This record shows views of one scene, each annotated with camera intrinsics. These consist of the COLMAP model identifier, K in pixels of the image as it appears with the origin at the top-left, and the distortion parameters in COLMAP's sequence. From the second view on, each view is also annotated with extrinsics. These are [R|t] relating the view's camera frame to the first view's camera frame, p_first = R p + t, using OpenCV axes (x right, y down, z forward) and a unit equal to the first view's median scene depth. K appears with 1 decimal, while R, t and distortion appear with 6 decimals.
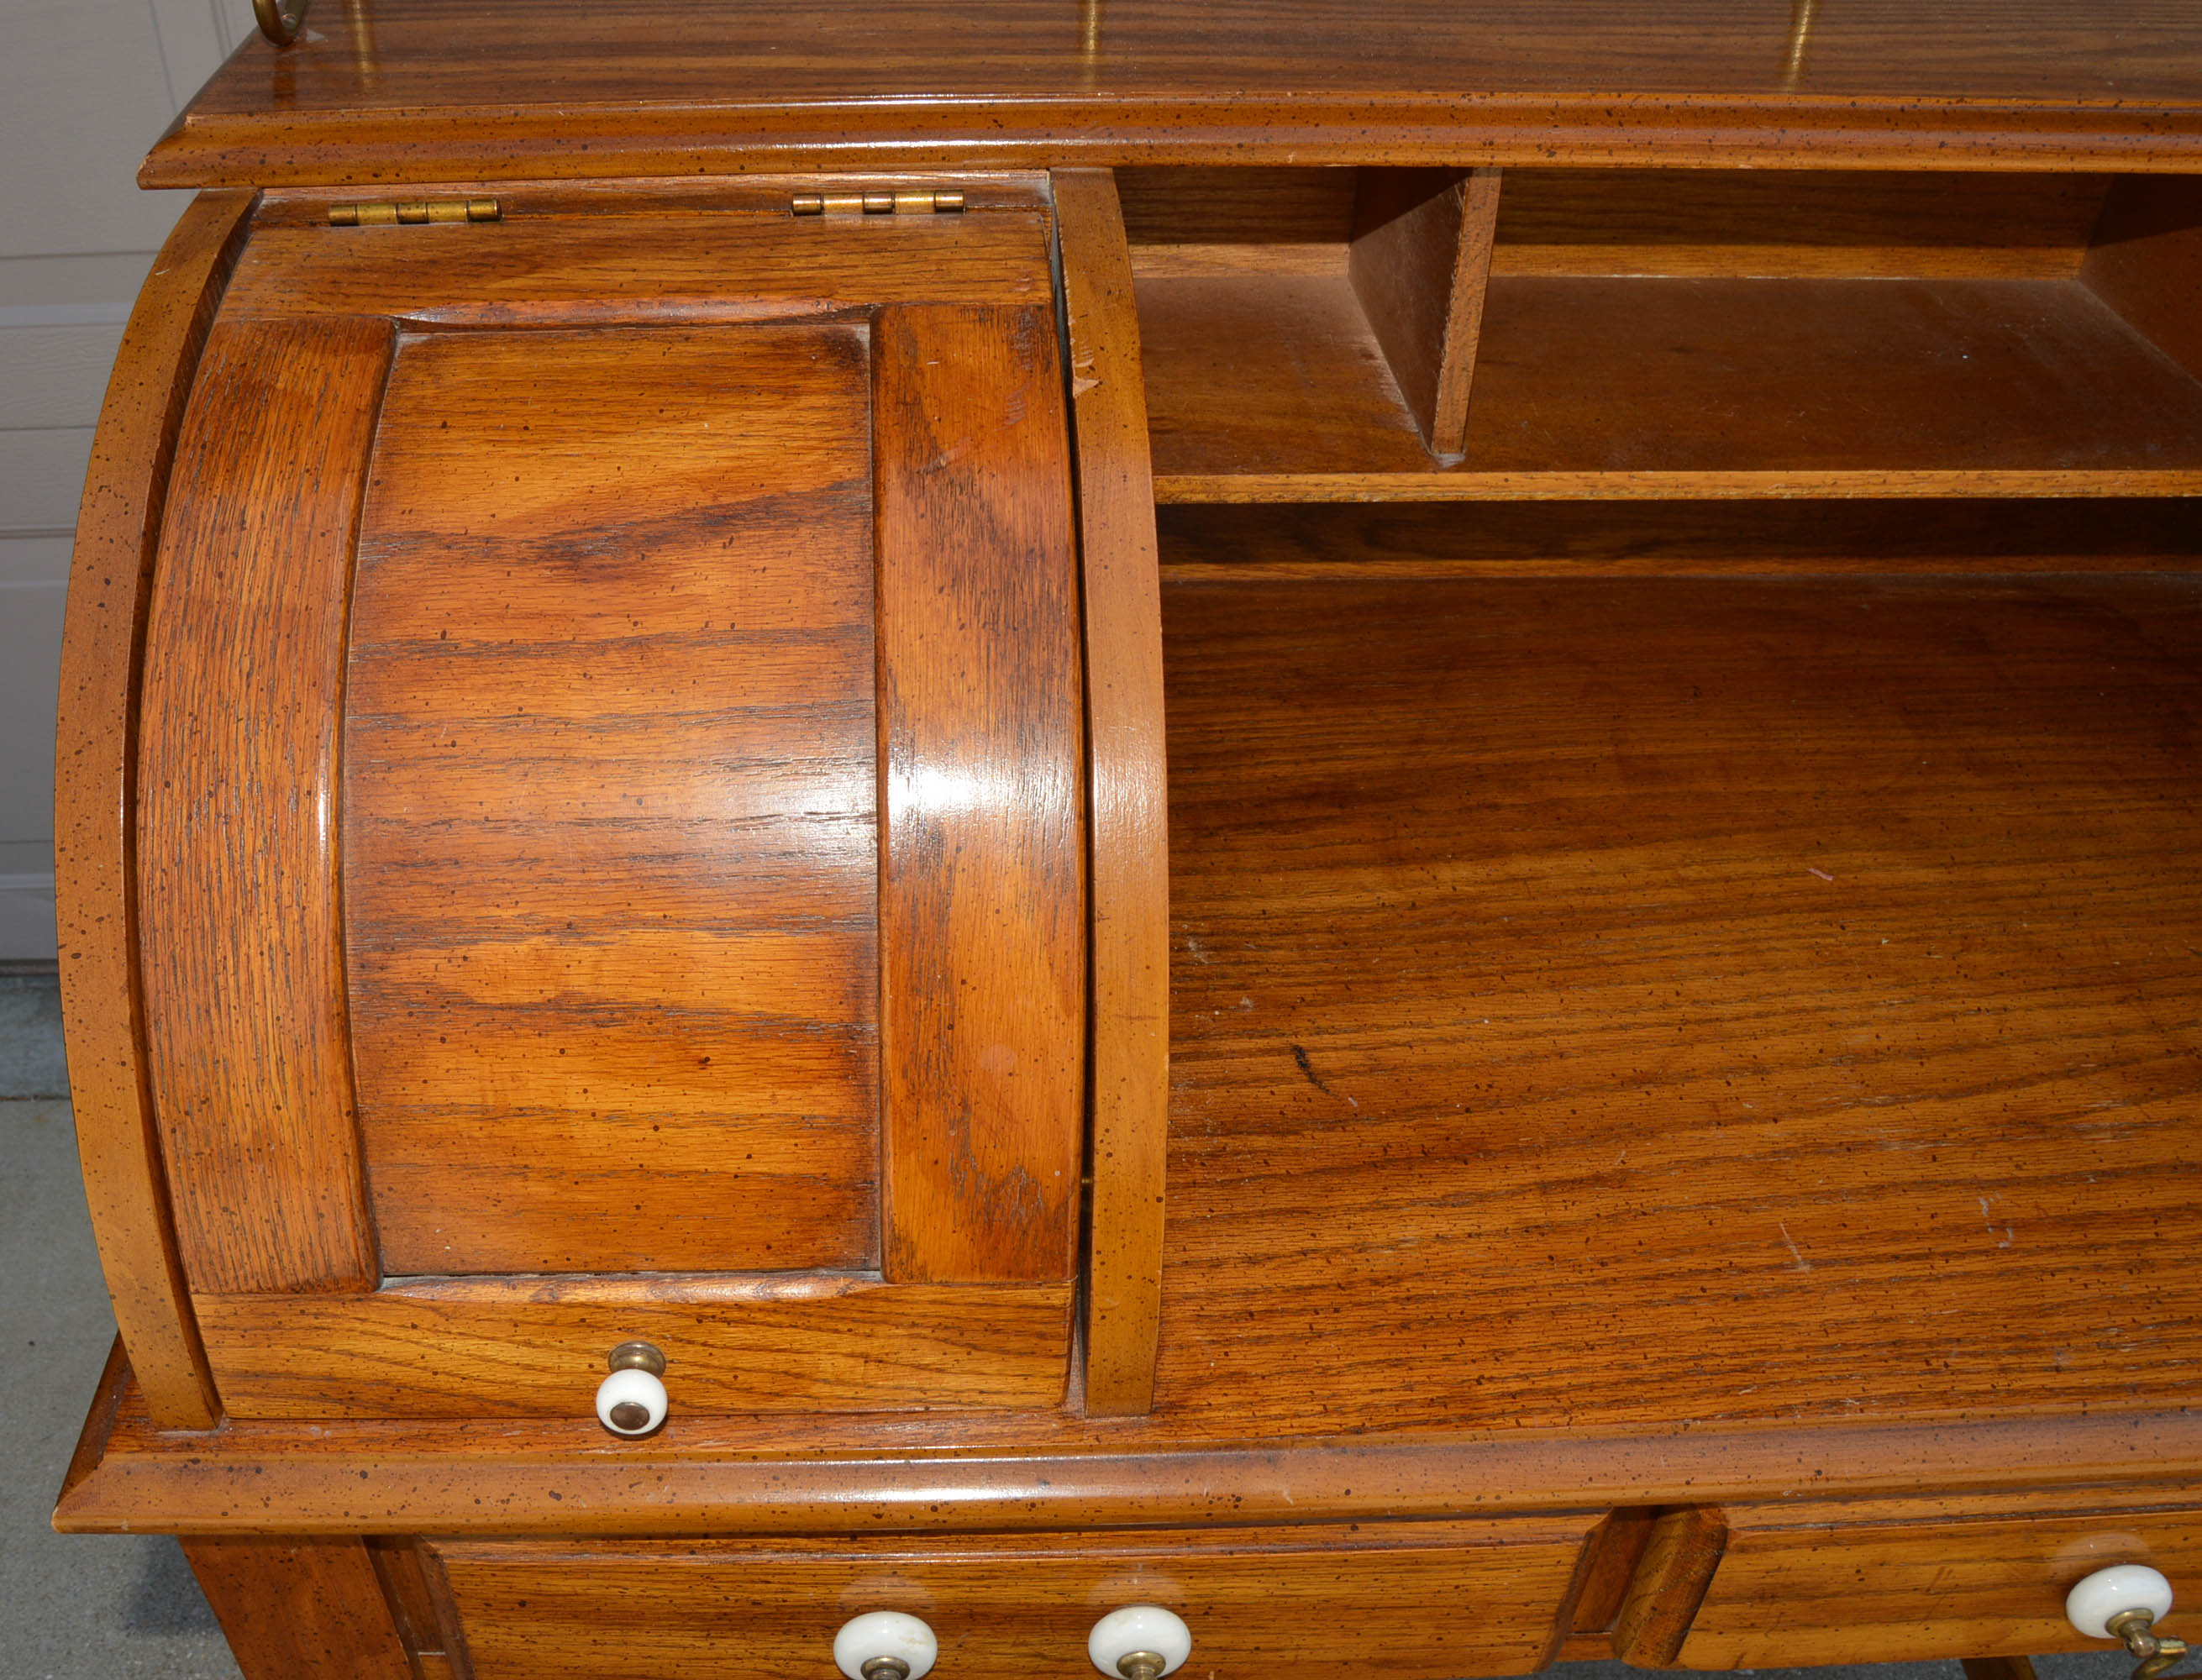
lens RADIAL K [[1984.1, 0, 947.0], [0, 1984.1, 843.7], [0, 0, 1]] dist [-0.084440, 0.006070]
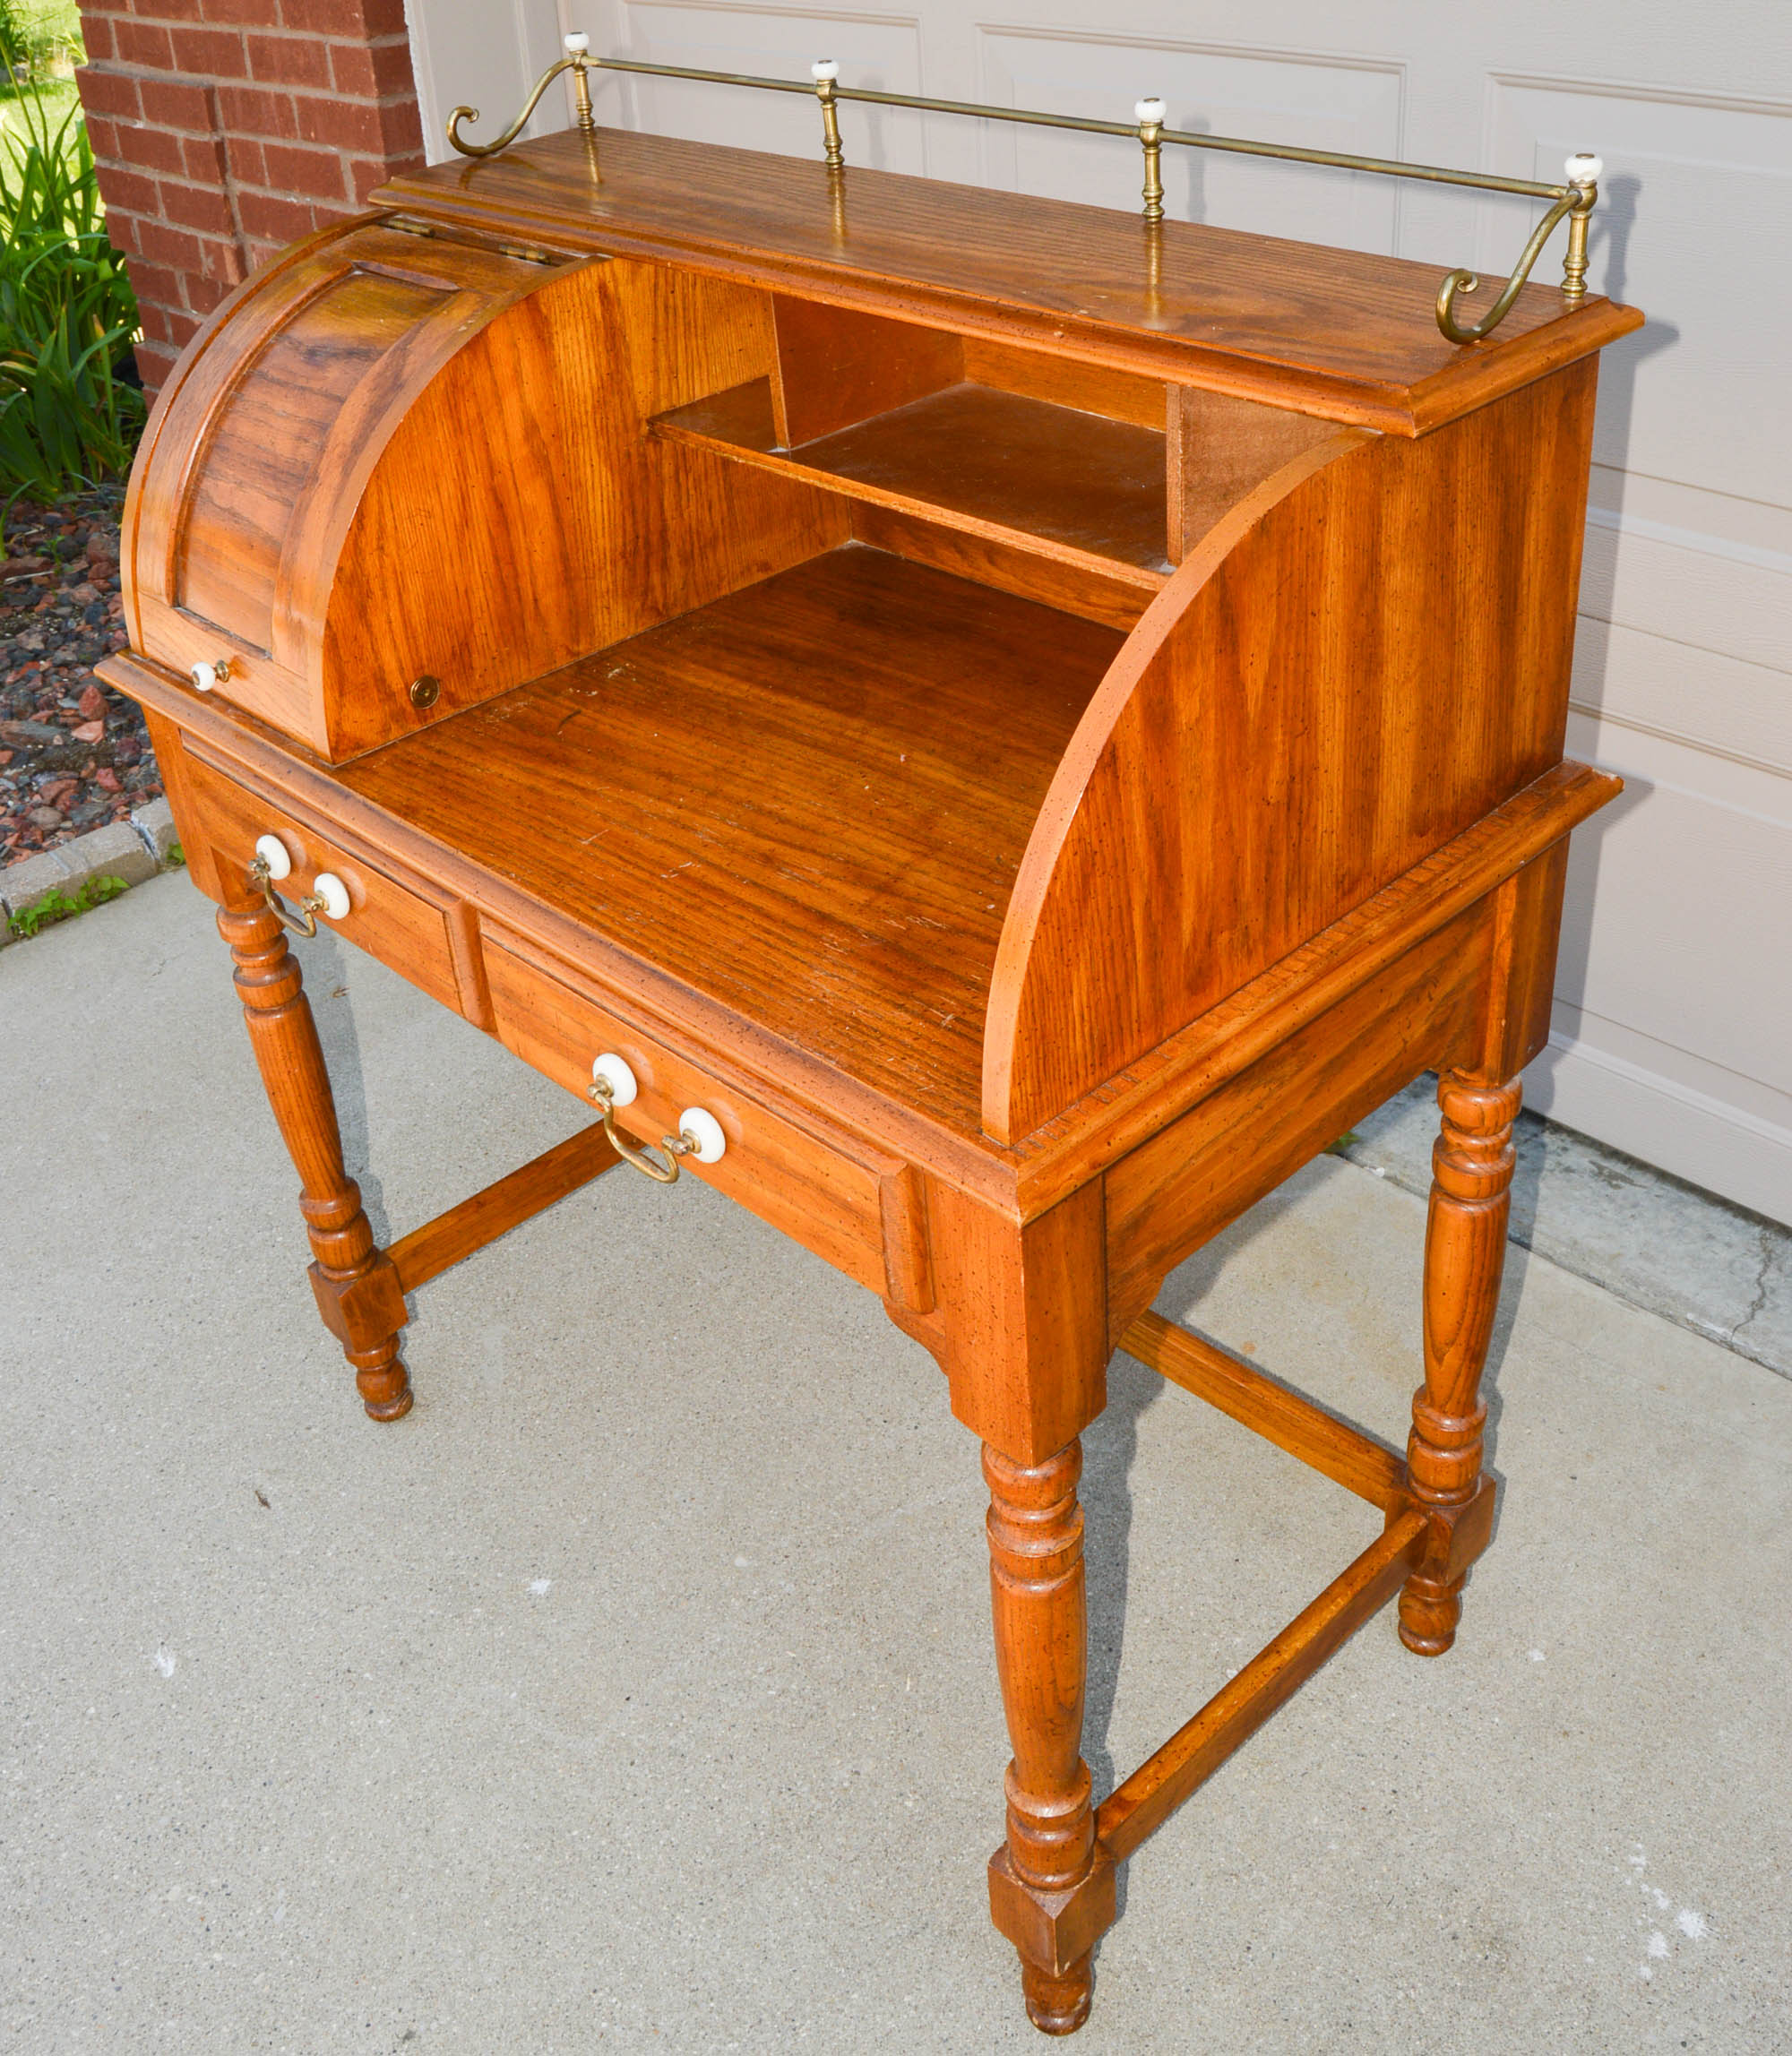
lens RADIAL K [[2112.0, 0, 888.2], [0, 2112.0, 869.4], [0, 0, 1]] dist [-0.080880, 0.000000]
pose [[0.675617, 0.341316, -0.653487, 2.022533], [-0.402724, 0.913309, 0.060658, -0.001681], [0.617539, 0.222193, 0.754504, -0.368277]]
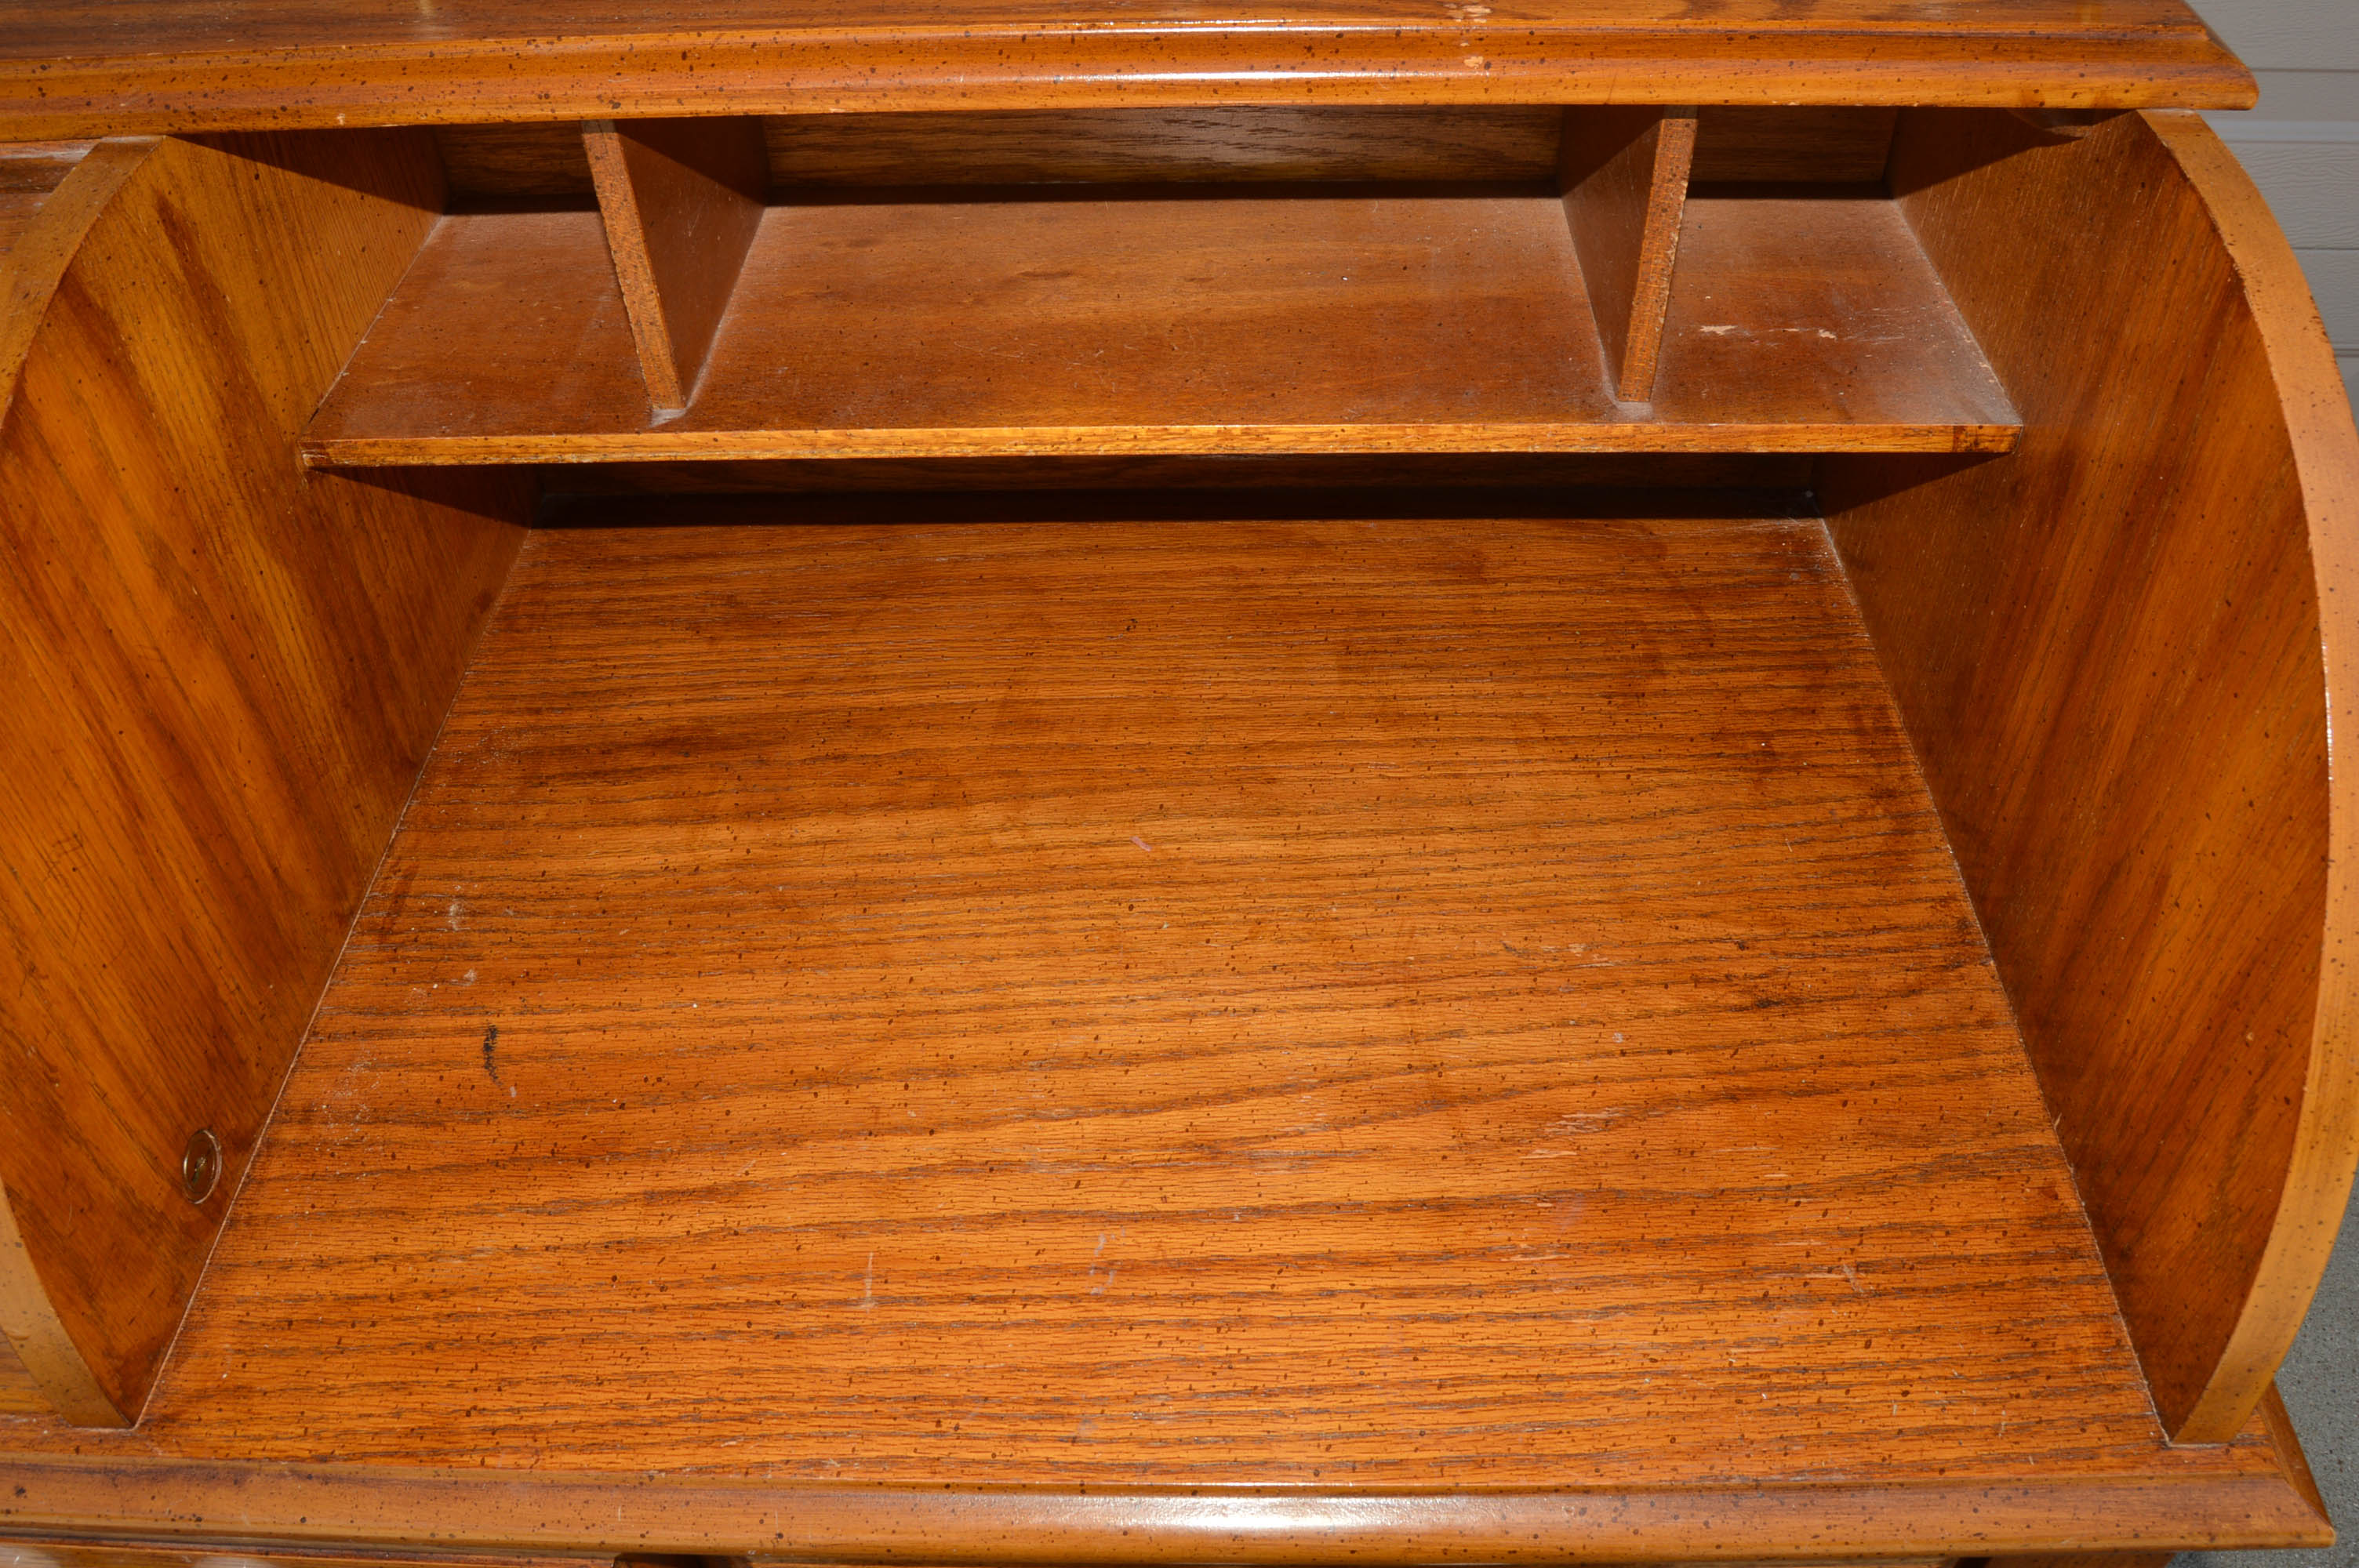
lens RADIAL K [[1864.3, 0, 1177.9], [0, 1864.3, 787.6], [0, 0, 1]] dist [-0.100689, 0.041938]
pose [[0.999038, 0.018177, -0.039906, 0.633552], [-0.014075, 0.994811, 0.100765, -0.129997], [0.041531, -0.100106, 0.994110, 0.132706]]
